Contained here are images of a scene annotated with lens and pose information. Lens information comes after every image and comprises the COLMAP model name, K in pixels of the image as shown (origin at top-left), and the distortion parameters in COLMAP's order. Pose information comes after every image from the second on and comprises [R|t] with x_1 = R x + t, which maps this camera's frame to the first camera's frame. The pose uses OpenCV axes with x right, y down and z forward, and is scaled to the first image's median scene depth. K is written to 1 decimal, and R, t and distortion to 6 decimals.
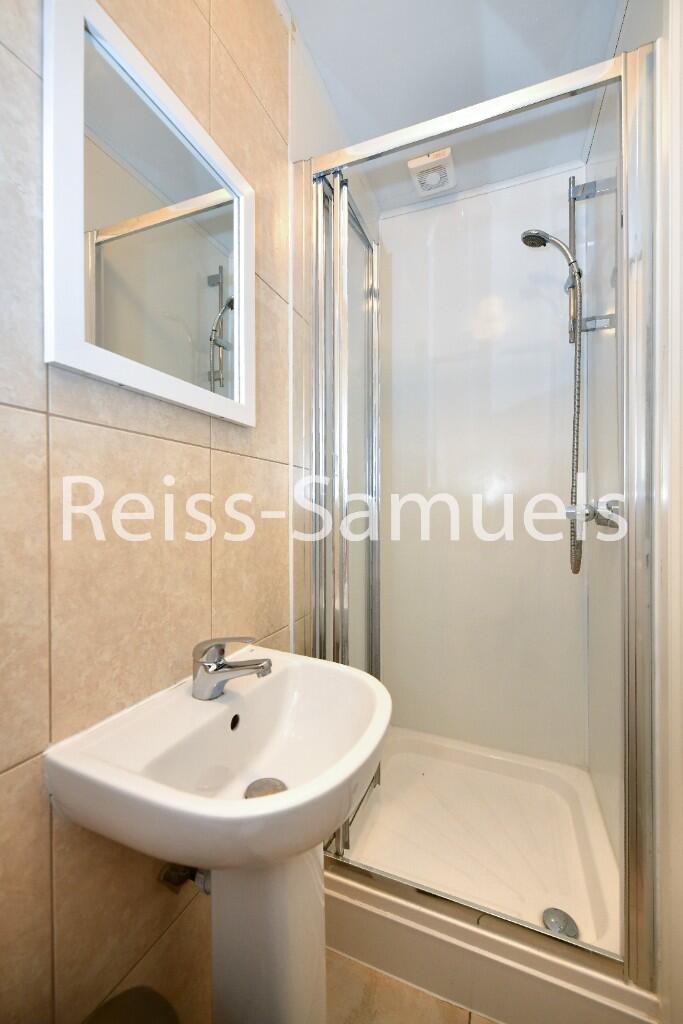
lens RADIAL K [[410.7, 0, 346.1], [0, 410.7, 512.2], [0, 0, 1]] dist [-0.017666, -0.001520]
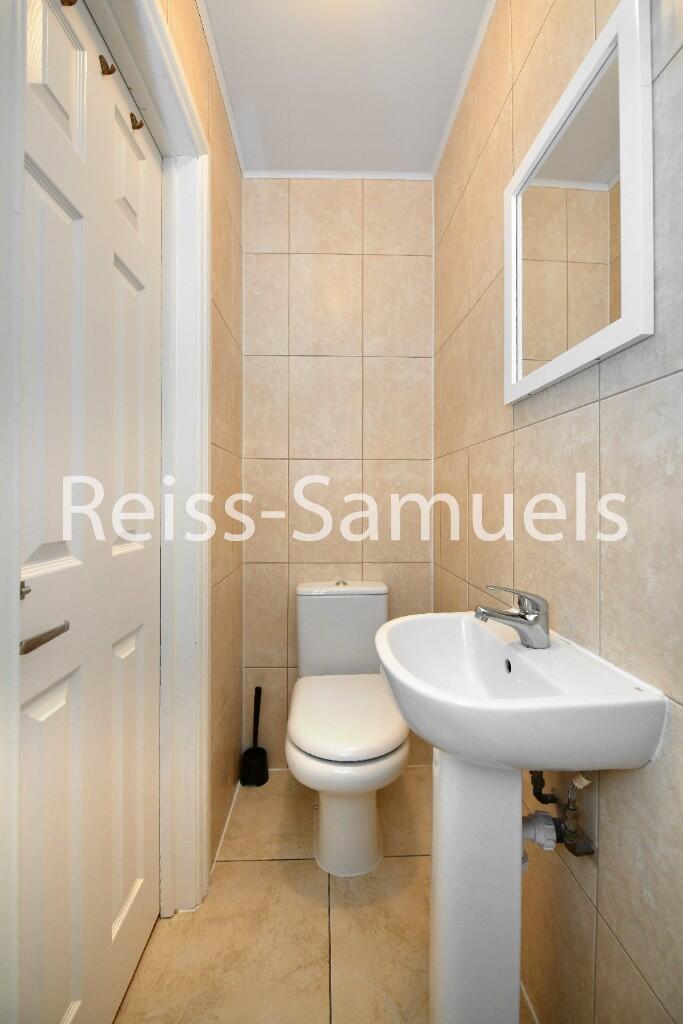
lens RADIAL K [[410.7, 0, 341.5], [0, 410.7, 502.2], [0, 0, 1]] dist [-0.017666, -0.001520]
pose [[-0.914226, 0.010989, -0.405056, 0.496778], [0.008173, 0.999929, 0.008680, 0.043042], [0.405122, 0.004625, -0.914251, 1.552111]]
